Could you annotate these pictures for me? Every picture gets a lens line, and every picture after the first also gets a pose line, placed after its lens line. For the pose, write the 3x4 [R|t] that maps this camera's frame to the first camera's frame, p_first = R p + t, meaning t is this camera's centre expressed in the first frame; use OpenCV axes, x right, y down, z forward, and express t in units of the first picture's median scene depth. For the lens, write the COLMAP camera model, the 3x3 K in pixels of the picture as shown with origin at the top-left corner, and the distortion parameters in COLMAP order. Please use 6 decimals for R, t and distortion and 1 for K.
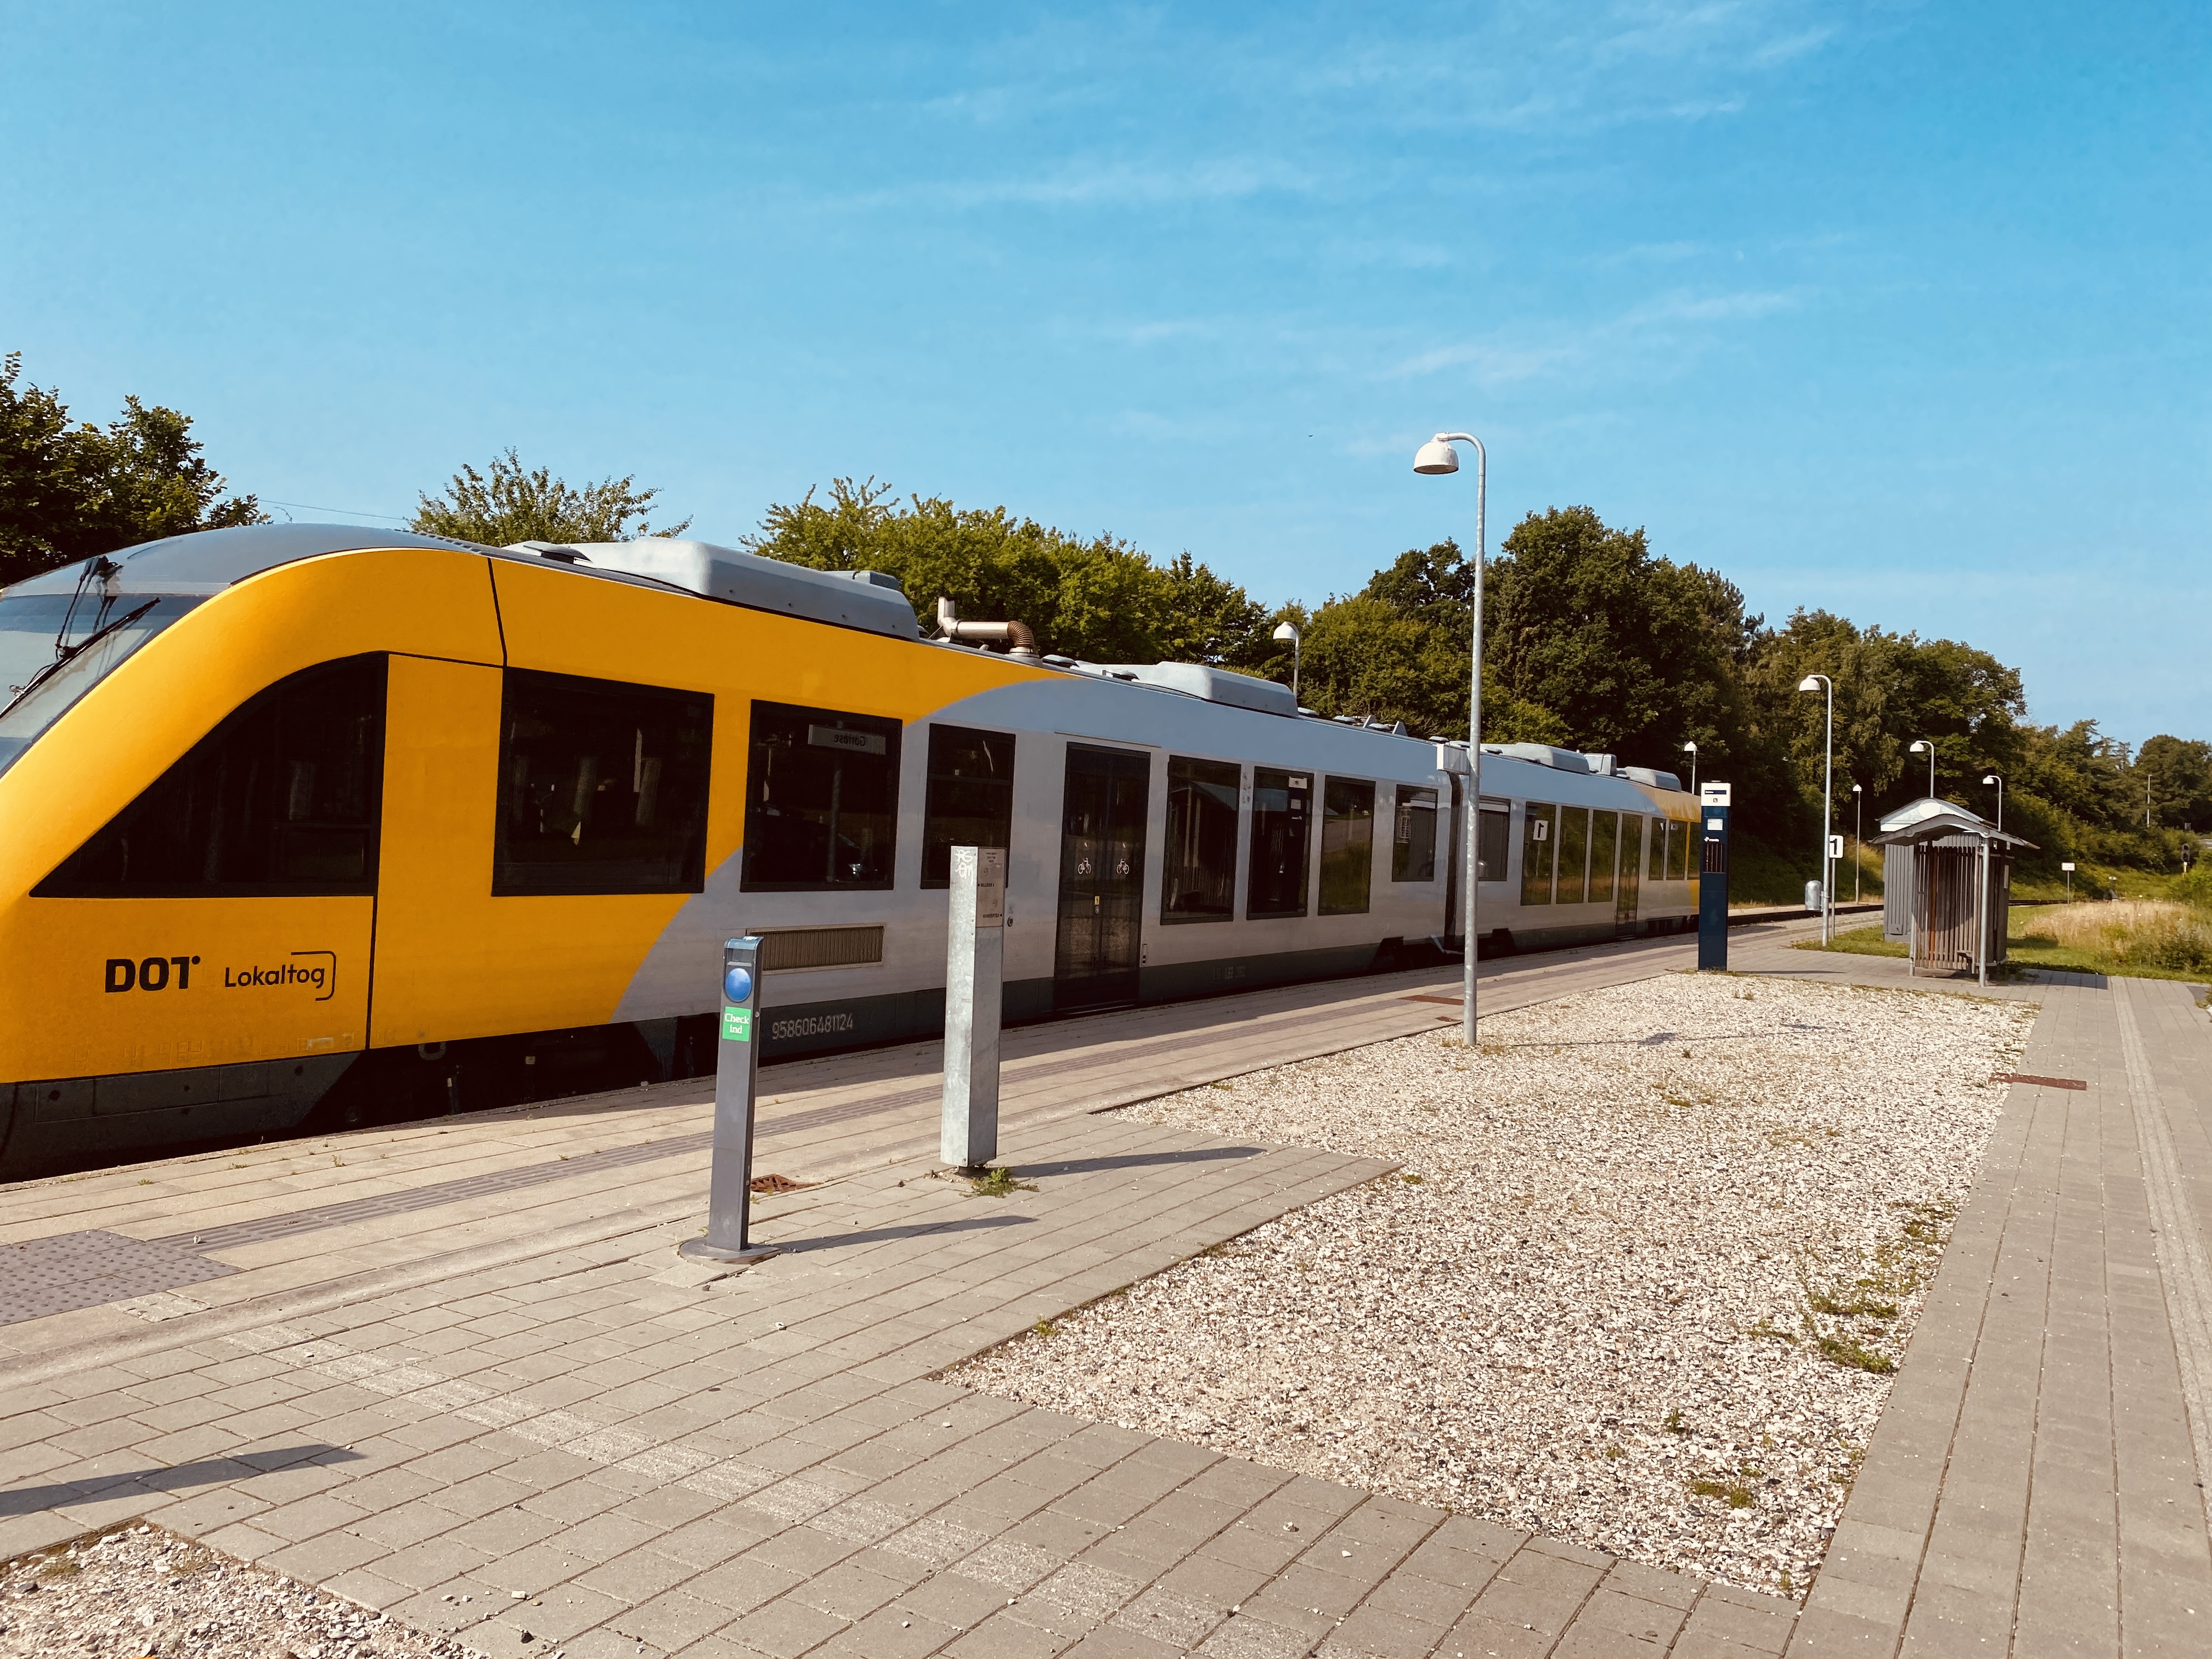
lens RADIAL K [[1704.5, 0, 1116.1], [0, 1704.5, 833.0], [0, 0, 1]] dist [0.049923, -0.049147]
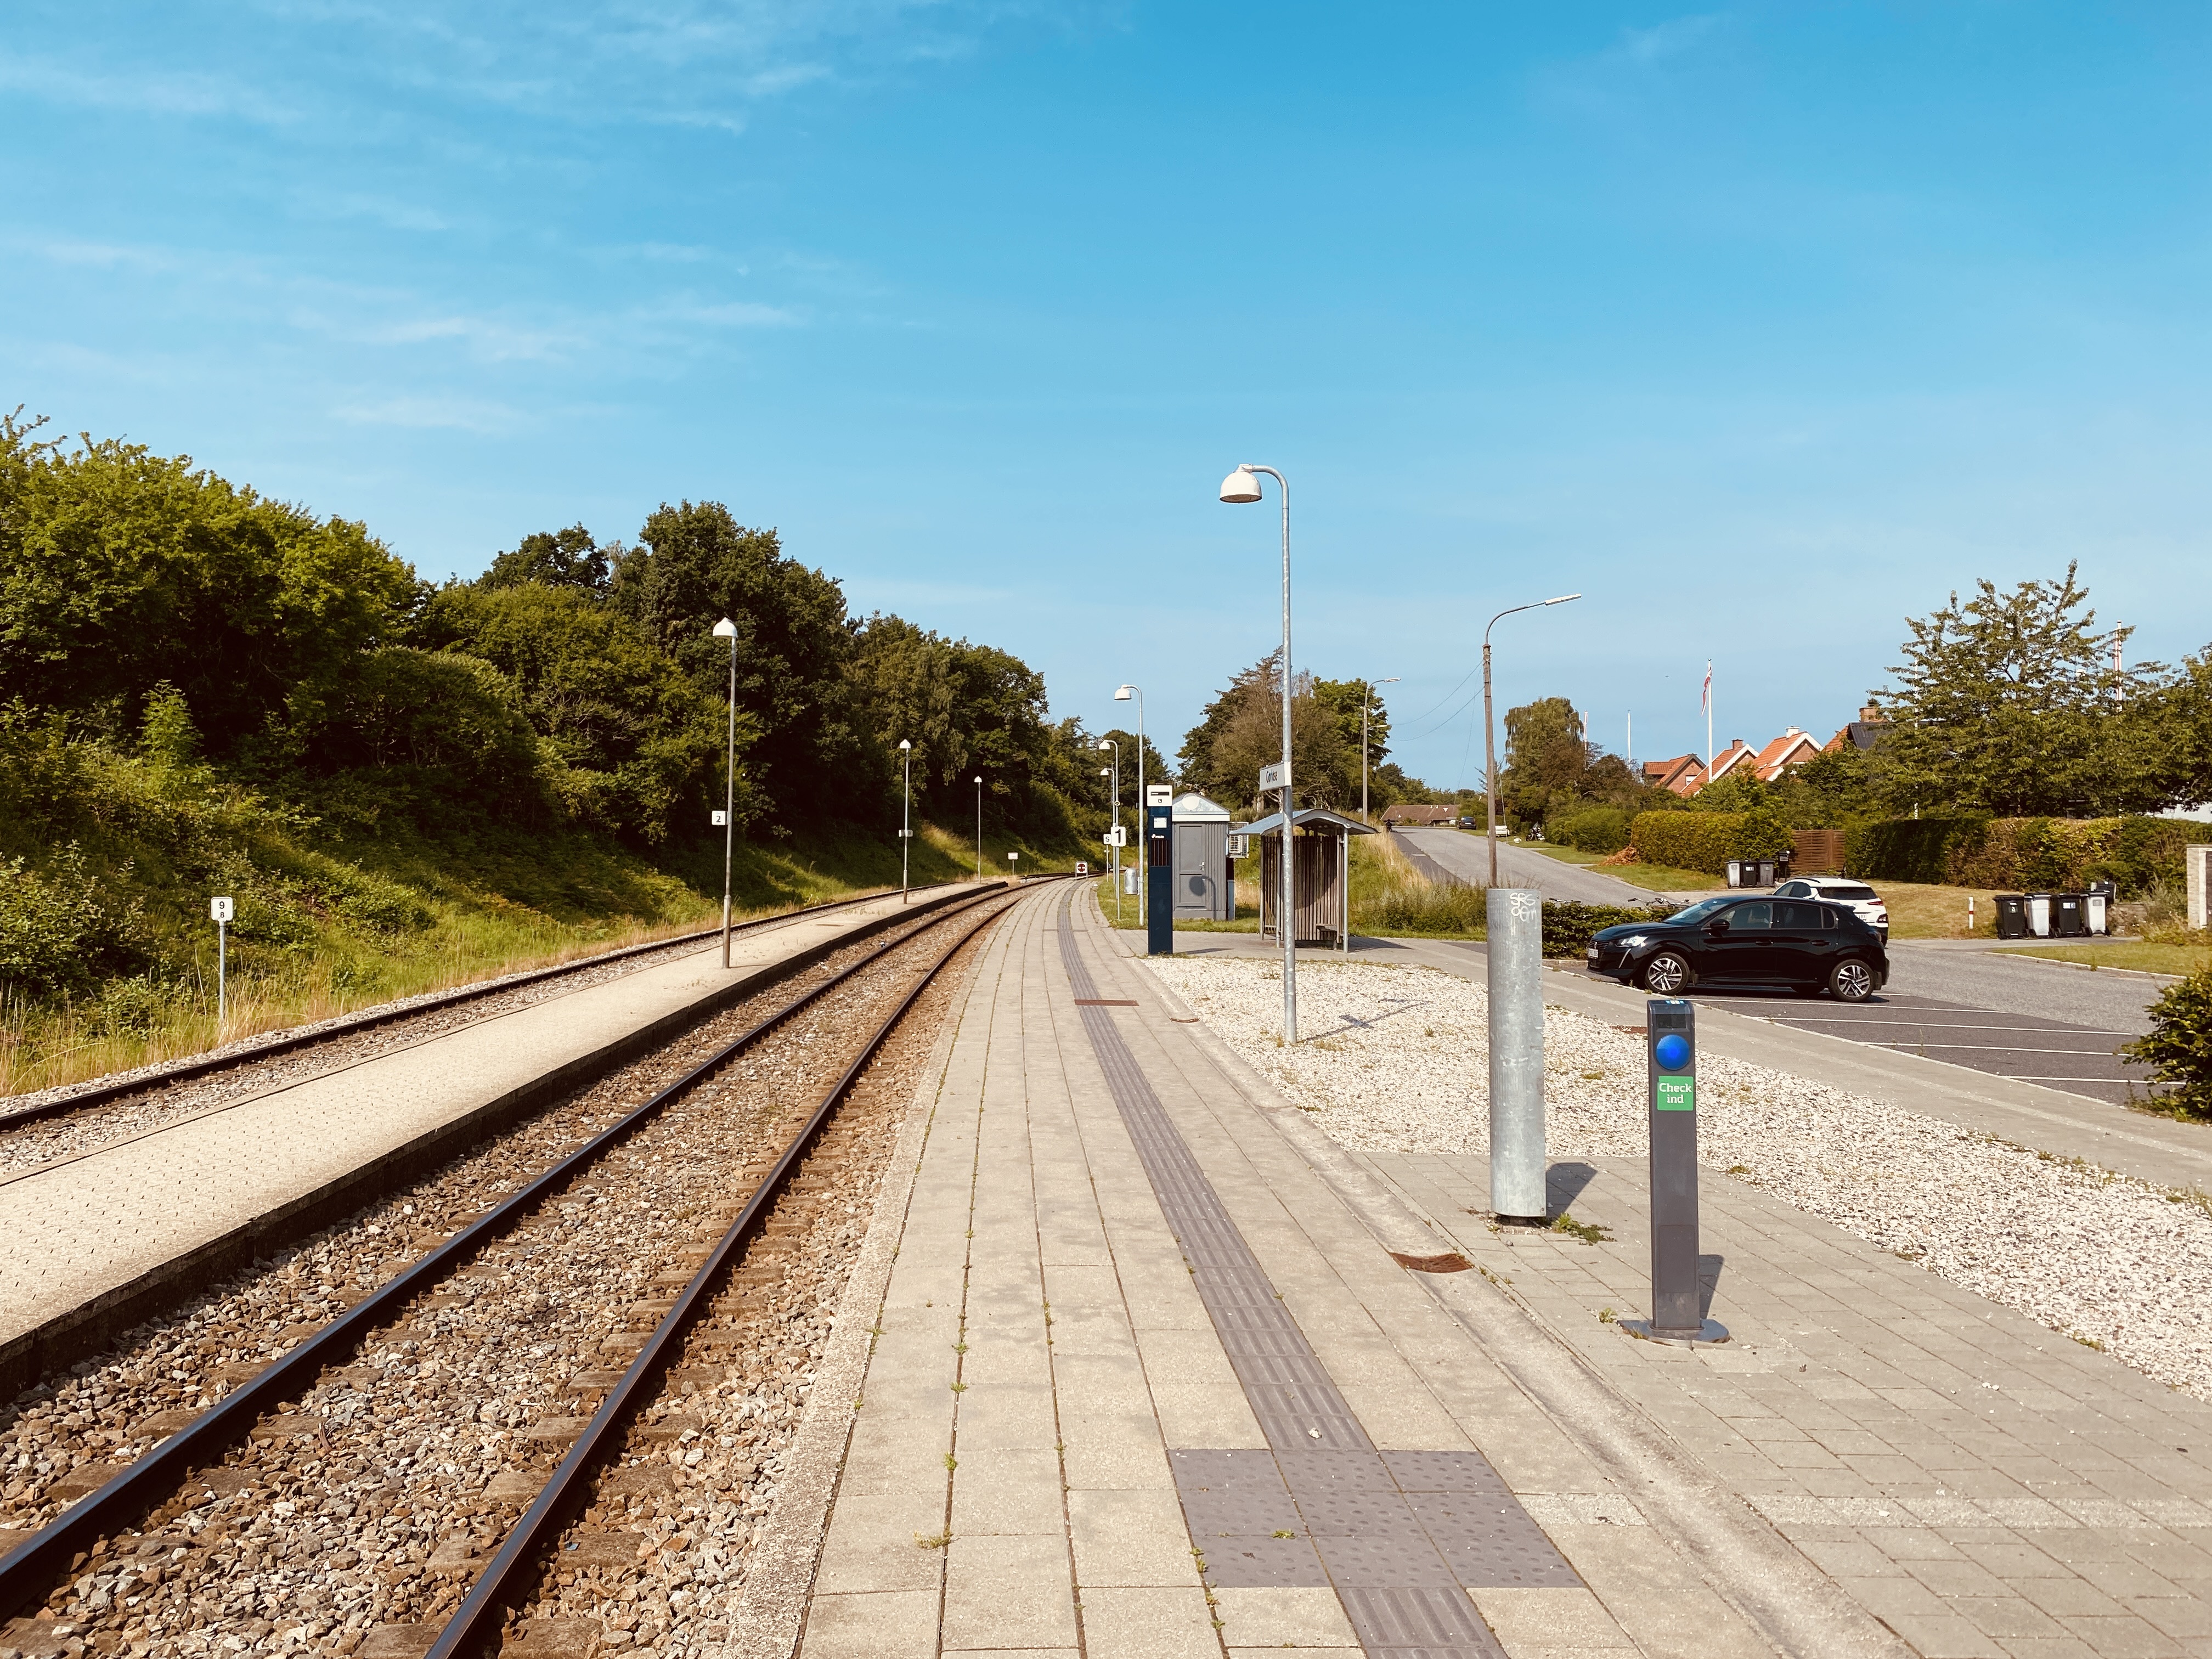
lens RADIAL K [[1704.5, 0, 1077.6], [0, 1704.5, 808.0], [0, 0, 1]] dist [0.049923, -0.049147]
pose [[0.848946, -0.020557, 0.528079, -0.340251], [0.024898, 0.999689, -0.001111, -0.018046], [-0.527893, 0.014091, 0.849194, 0.123651]]
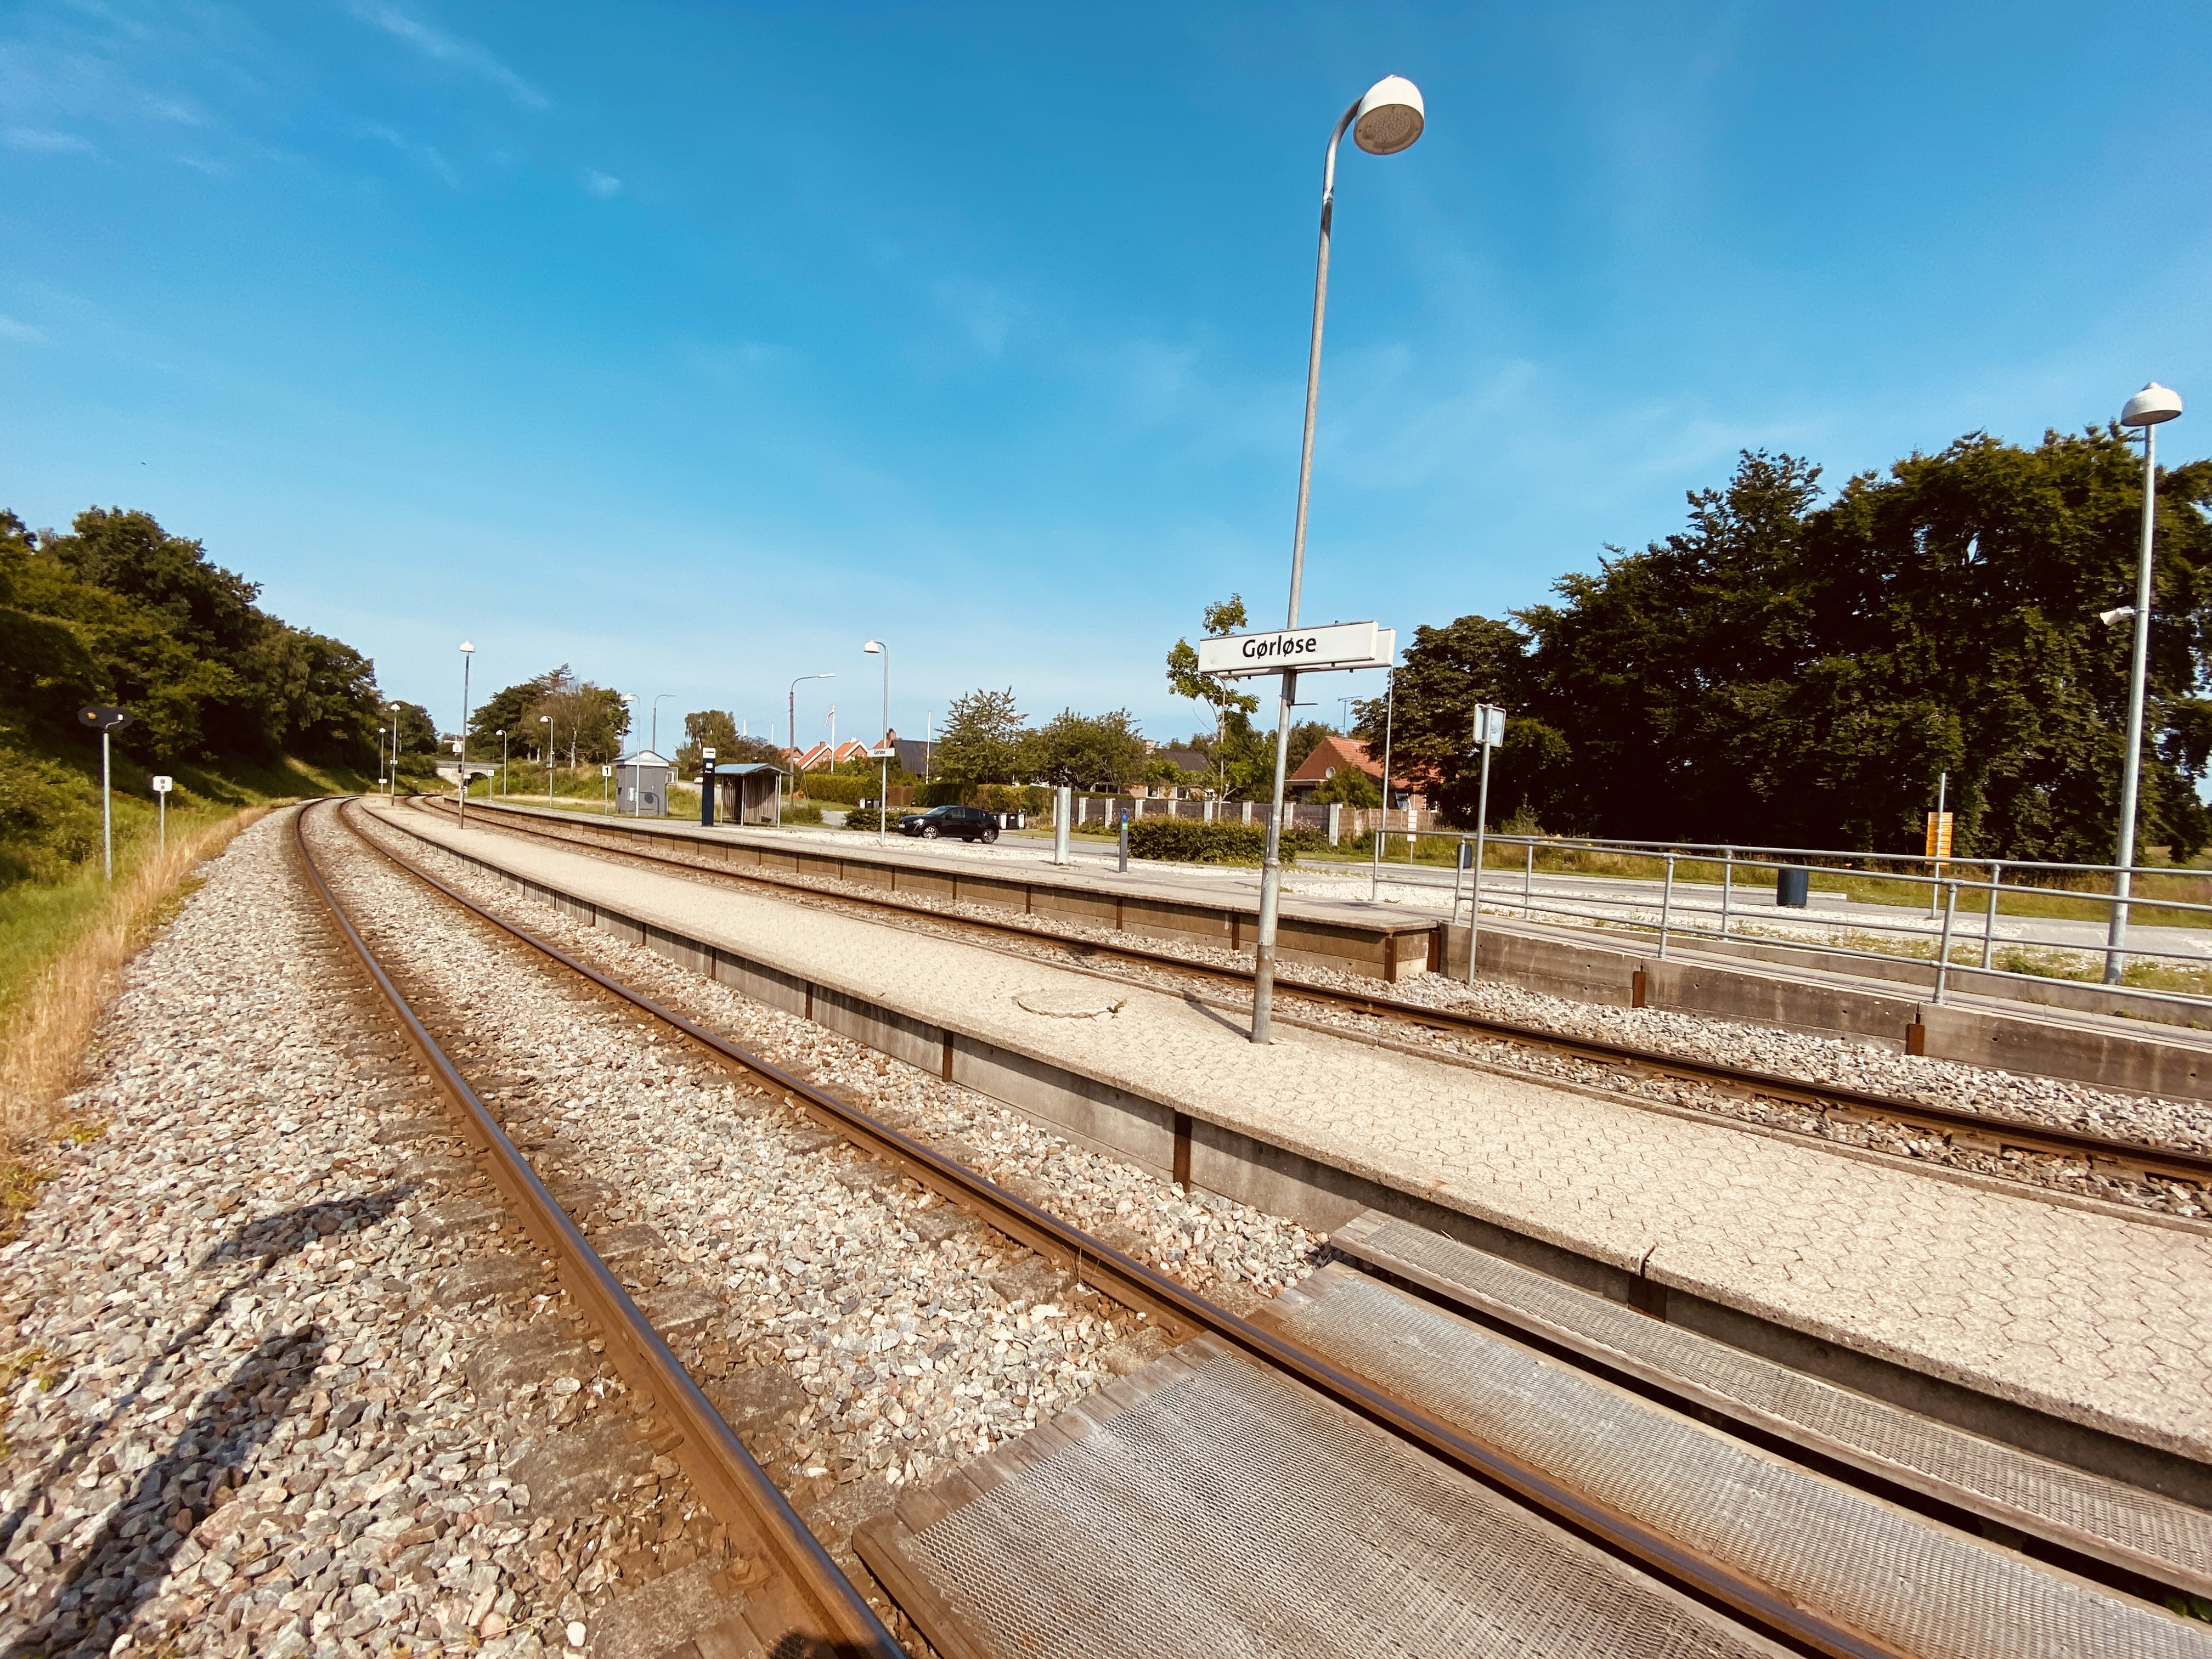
lens RADIAL K [[878.8, 0, 1111.1], [0, 878.8, 840.3], [0, 0, 1]] dist [0.017619, -0.001999]
pose [[0.295055, -0.056463, 0.953811, -0.838296], [-0.032477, 0.997083, 0.069071, -0.005771], [-0.954928, -0.051357, 0.292360, 0.114248]]
